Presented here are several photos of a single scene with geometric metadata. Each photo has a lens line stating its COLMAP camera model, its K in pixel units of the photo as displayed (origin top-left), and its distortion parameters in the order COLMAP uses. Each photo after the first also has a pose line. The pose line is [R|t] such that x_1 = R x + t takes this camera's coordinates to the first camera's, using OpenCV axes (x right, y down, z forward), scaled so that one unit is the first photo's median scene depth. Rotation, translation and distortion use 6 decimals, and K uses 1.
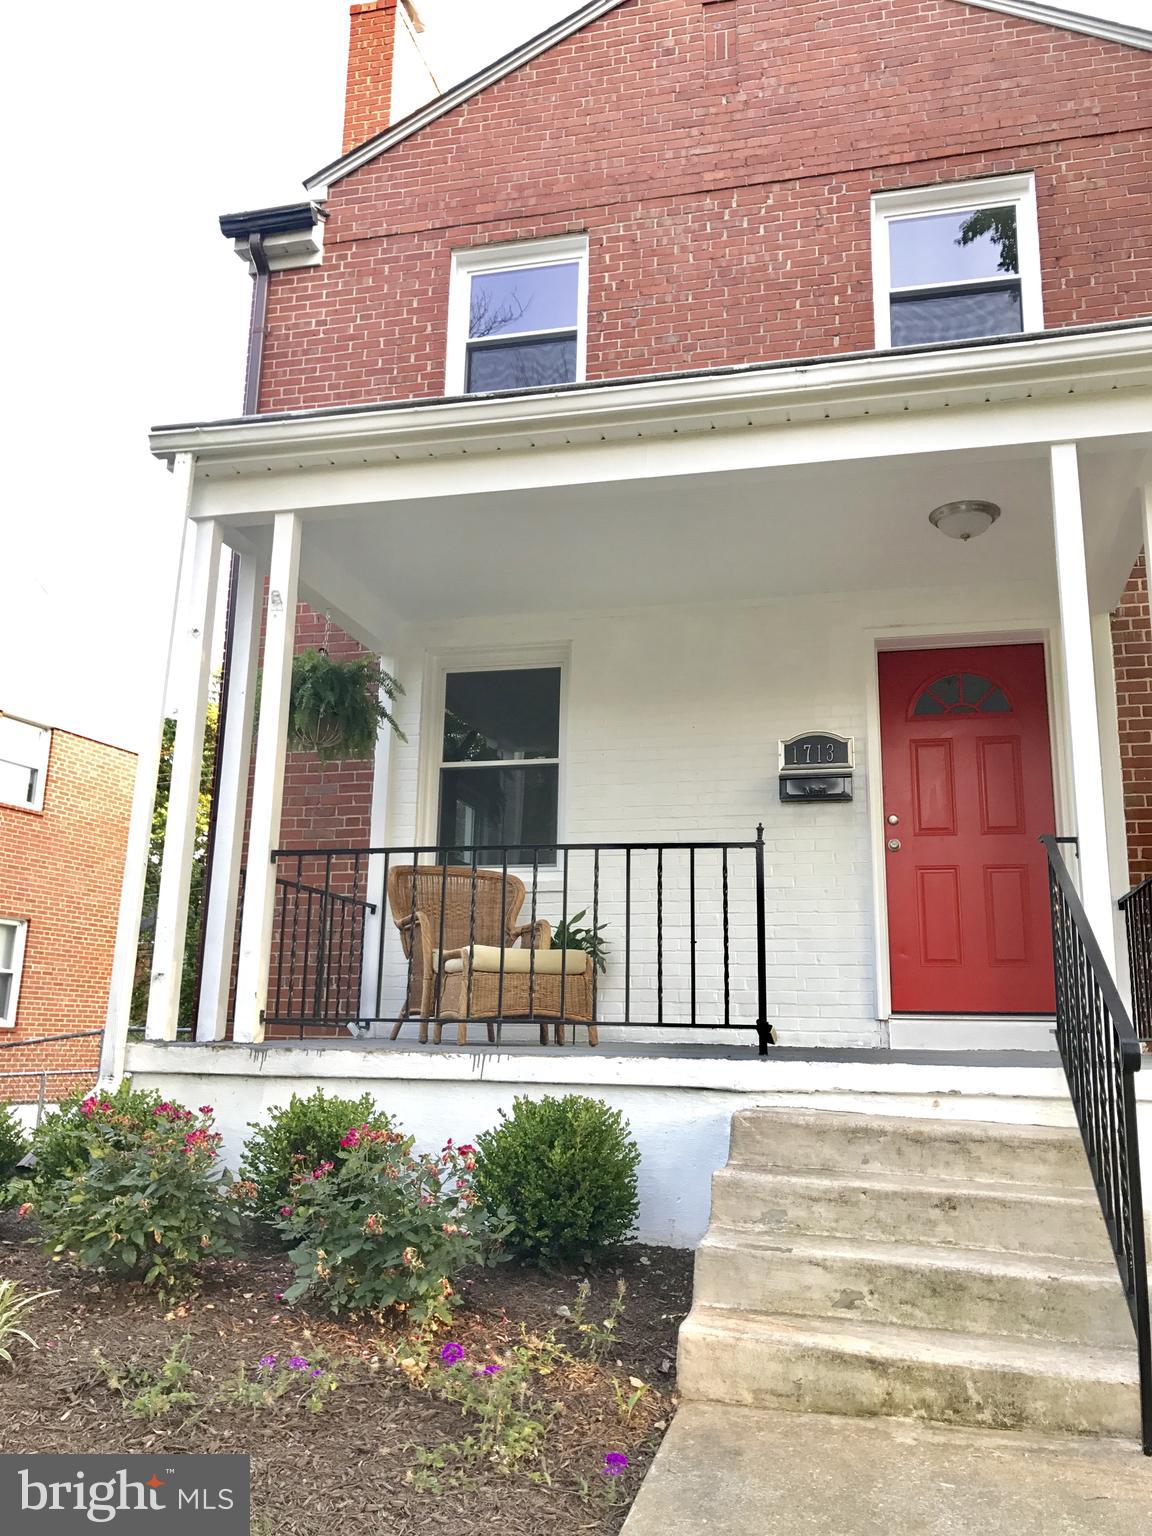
lens RADIAL K [[1296.0, 0, 577.7], [0, 1296.0, 754.3], [0, 0, 1]] dist [0.034277, -0.027623]
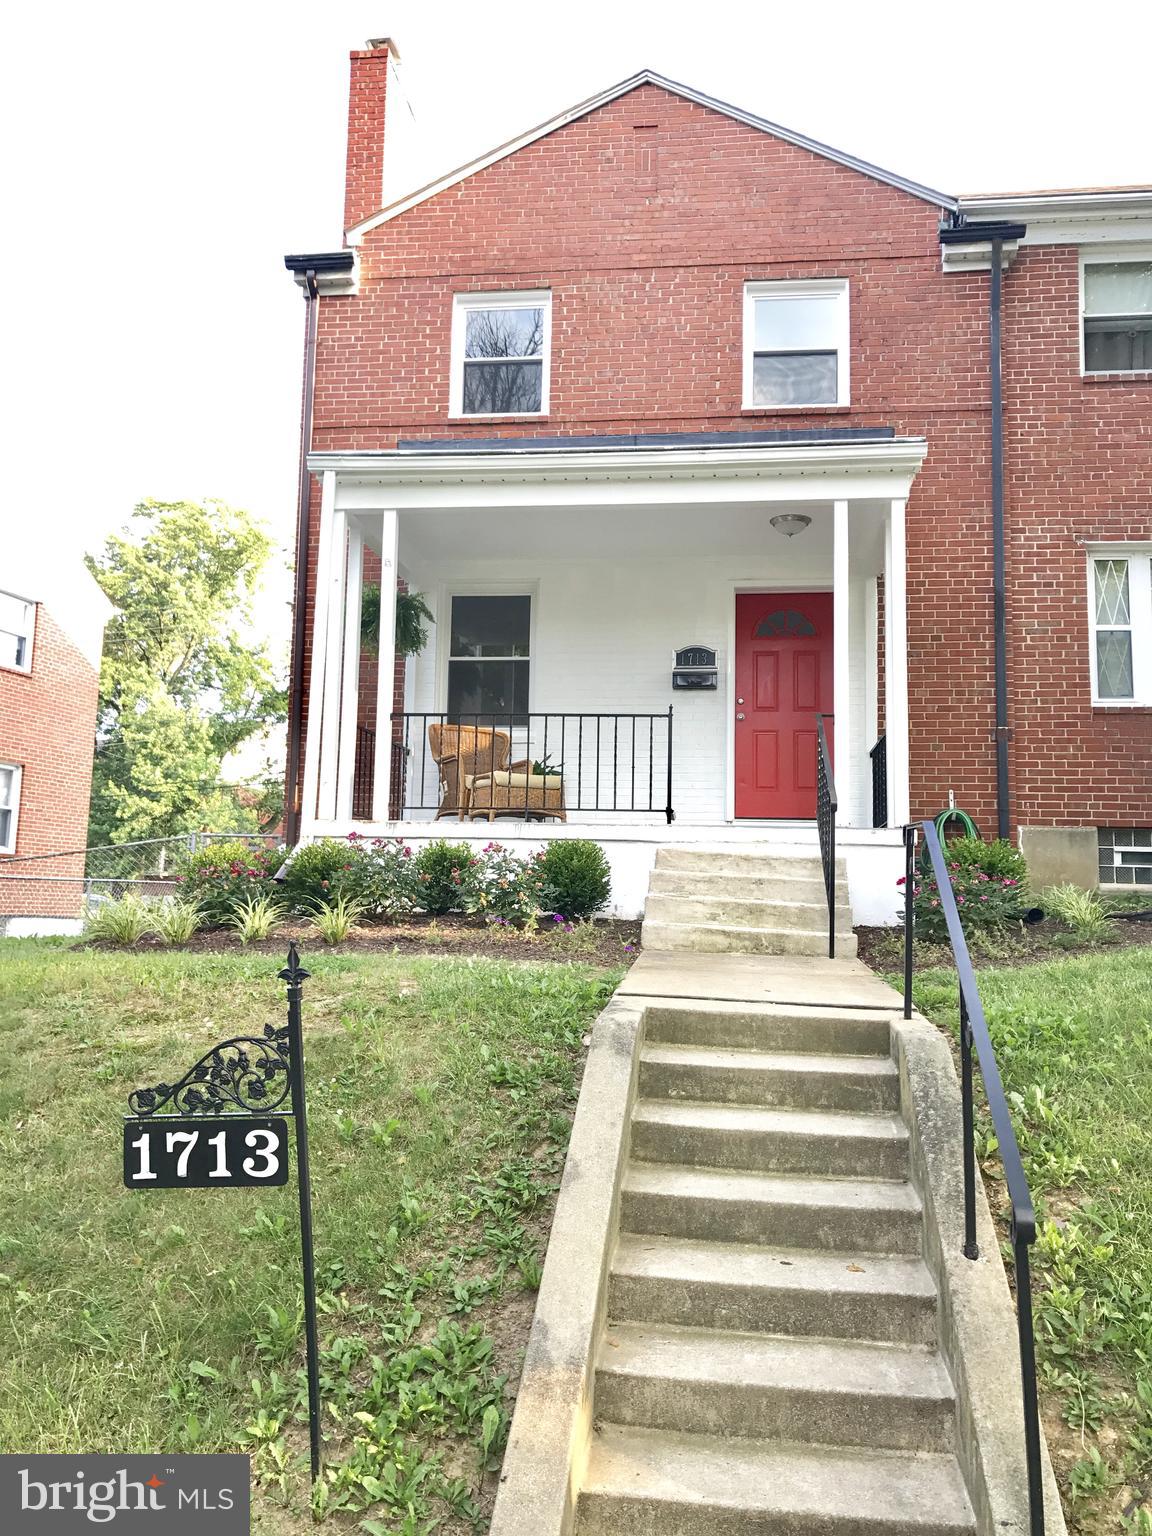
lens RADIAL K [[1296.0, 0, 571.3], [0, 1296.0, 771.2], [0, 0, 1]] dist [0.034277, -0.027623]
pose [[0.993528, 0.015968, 0.112461, -0.135471], [-0.028629, 0.993309, 0.111880, -0.034761], [-0.109922, -0.114375, 0.987338, -0.535969]]
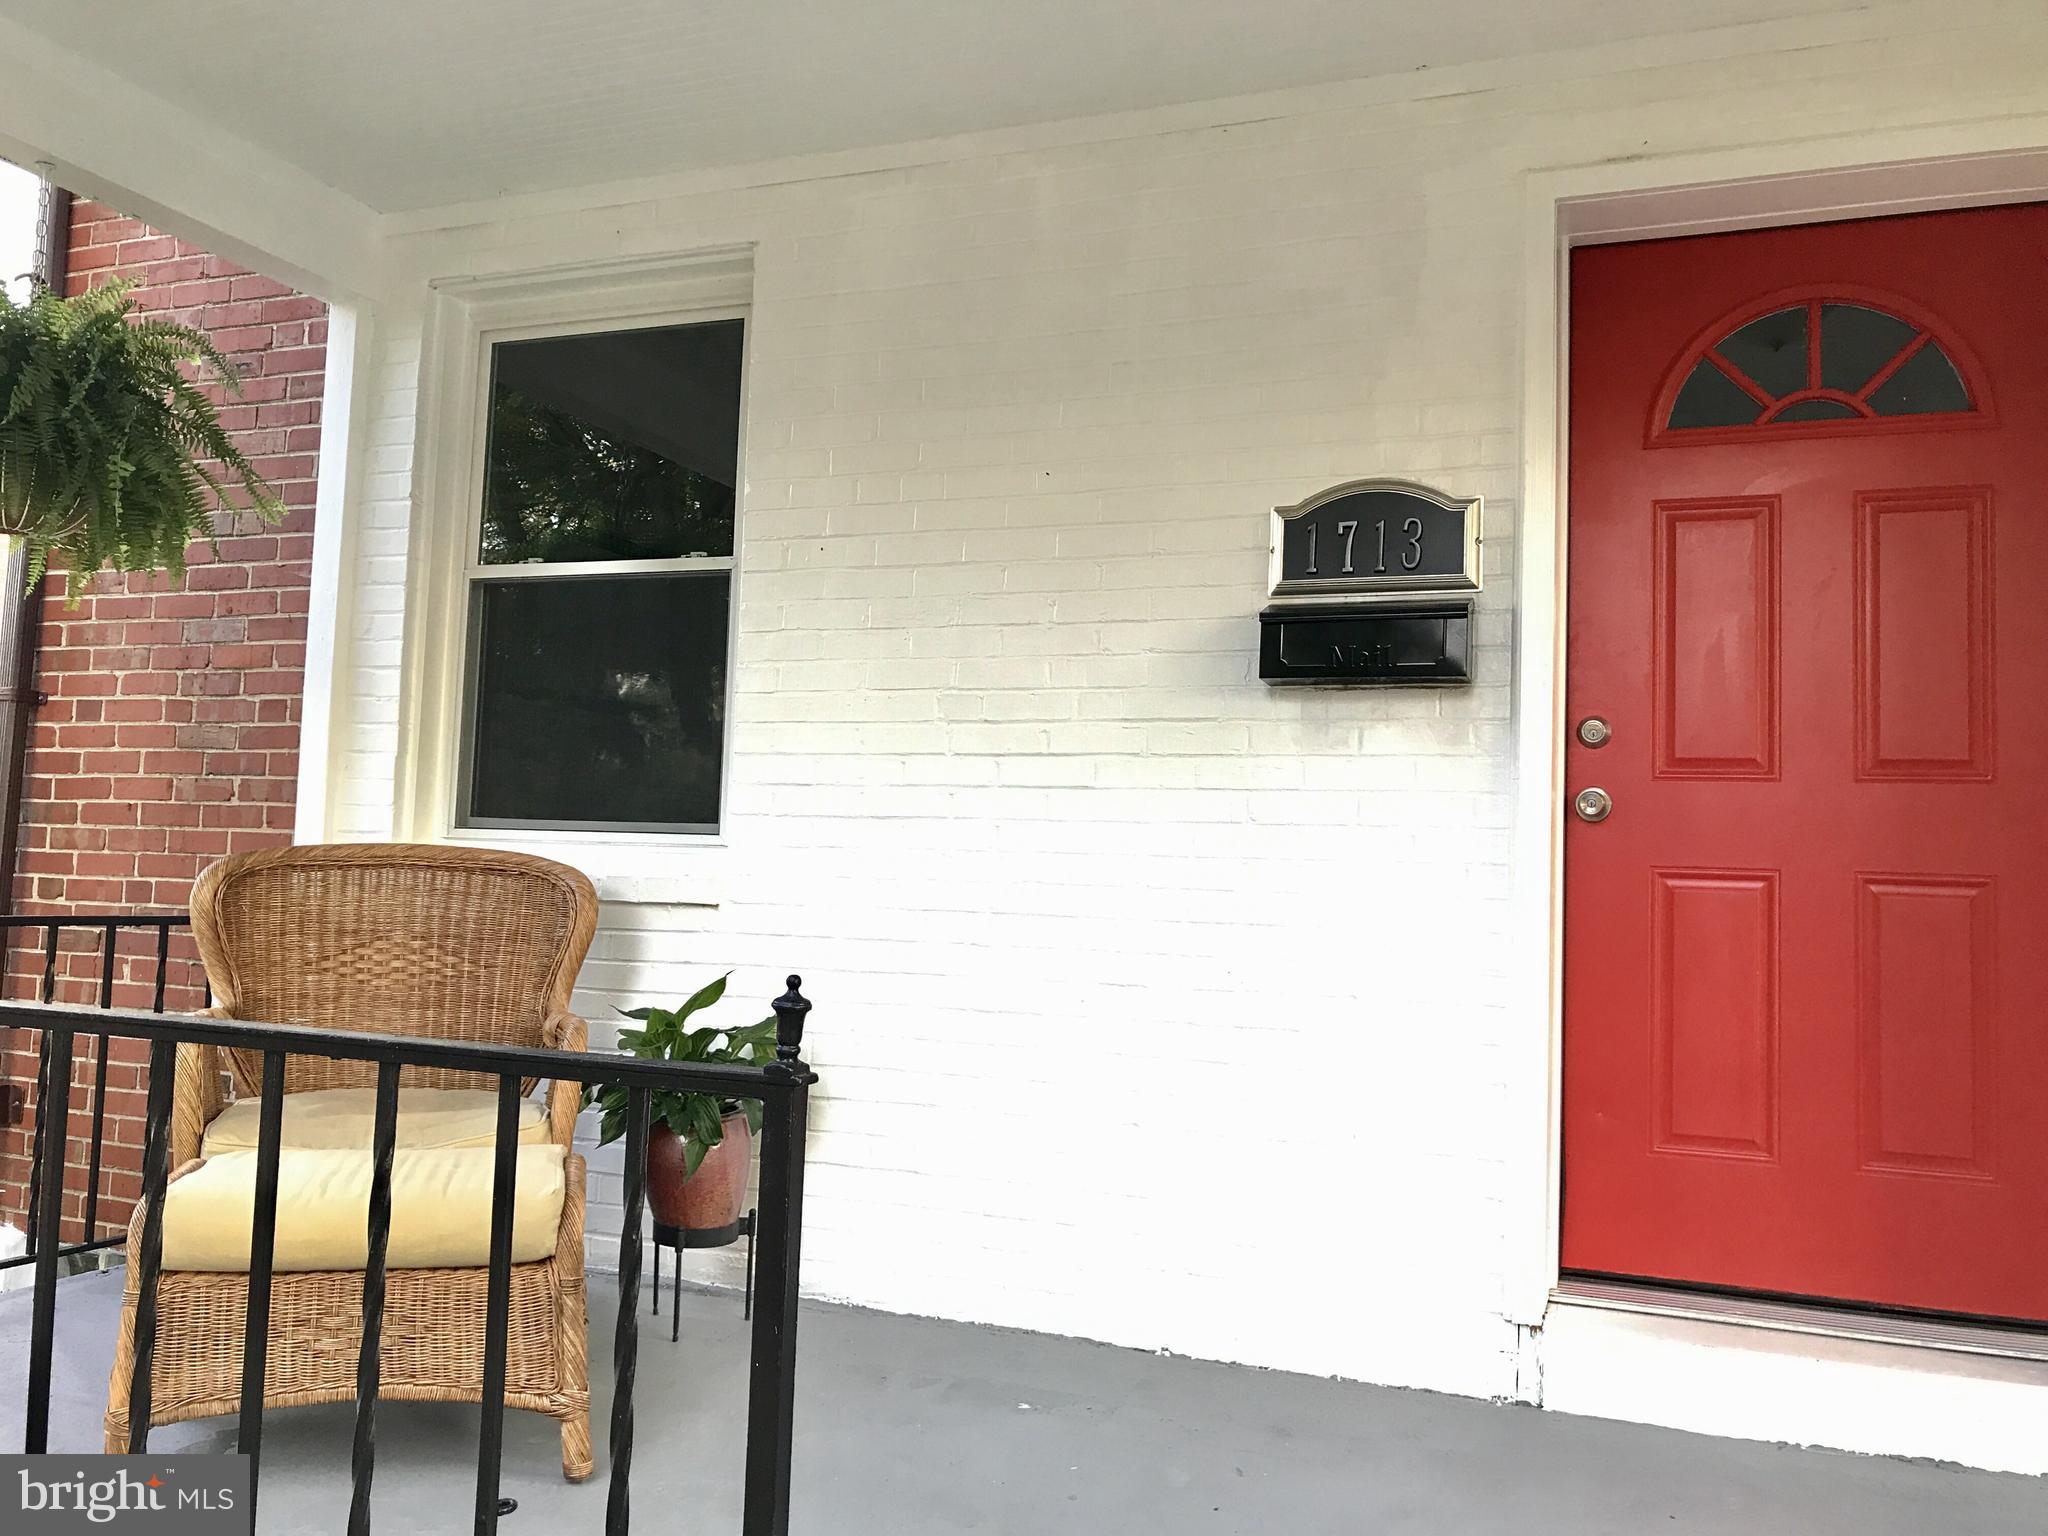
lens RADIAL K [[1728.0, 0, 1038.4], [0, 1728.0, 776.7], [0, 0, 1]] dist [0.034277, -0.027623]
pose [[0.994862, 0.007363, -0.100970, 0.130209], [0.007779, 0.988844, 0.148753, -0.008239], [0.100939, -0.148774, 0.983706, 0.481237]]
